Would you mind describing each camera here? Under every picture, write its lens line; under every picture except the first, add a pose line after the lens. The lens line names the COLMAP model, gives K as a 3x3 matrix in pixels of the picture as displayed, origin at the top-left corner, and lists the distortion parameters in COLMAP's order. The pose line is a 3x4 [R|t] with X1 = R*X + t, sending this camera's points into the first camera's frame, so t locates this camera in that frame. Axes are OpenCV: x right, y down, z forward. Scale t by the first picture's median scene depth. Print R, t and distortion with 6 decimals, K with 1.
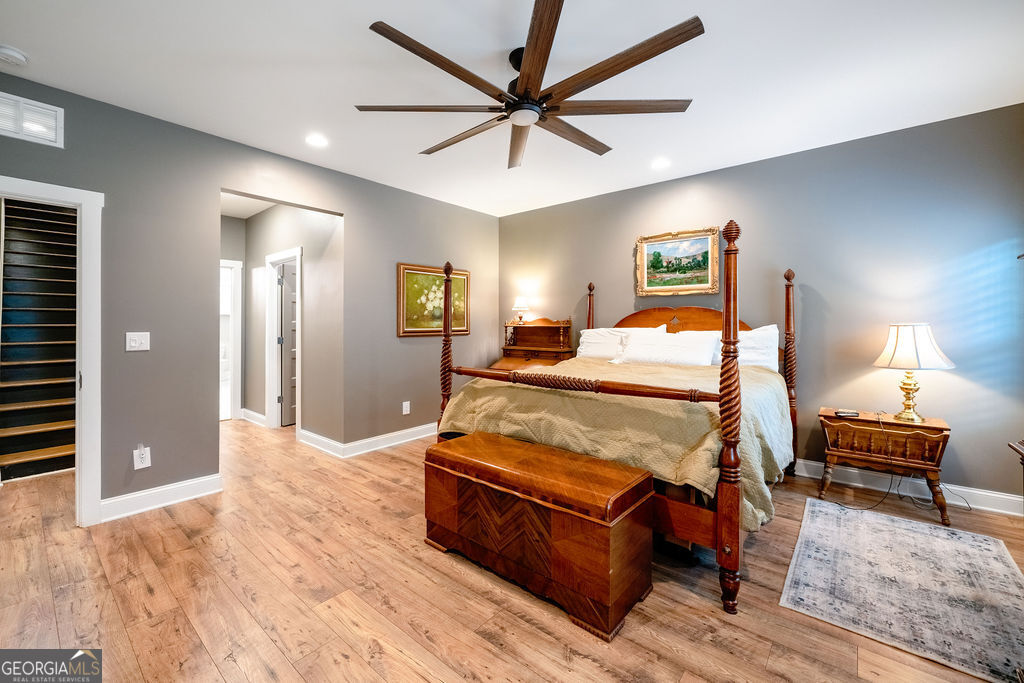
lens RADIAL K [[414.4, 0, 491.1], [0, 414.4, 325.0], [0, 0, 1]] dist [-0.000778, -0.000002]
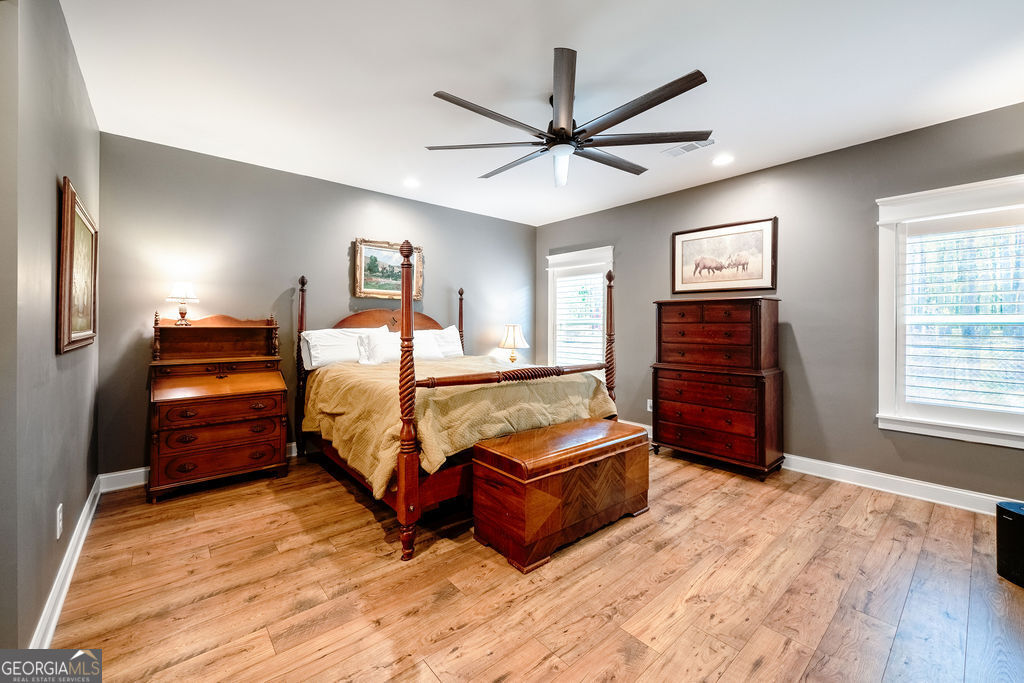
lens RADIAL K [[414.4, 0, 491.1], [0, 414.4, 325.0], [0, 0, 1]] dist [-0.000778, -0.000002]
pose [[0.162002, 0.002943, 0.986786, -0.827940], [-0.000614, 0.999996, -0.002882, 0.002094], [-0.986790, -0.000139, 0.162003, 0.744550]]
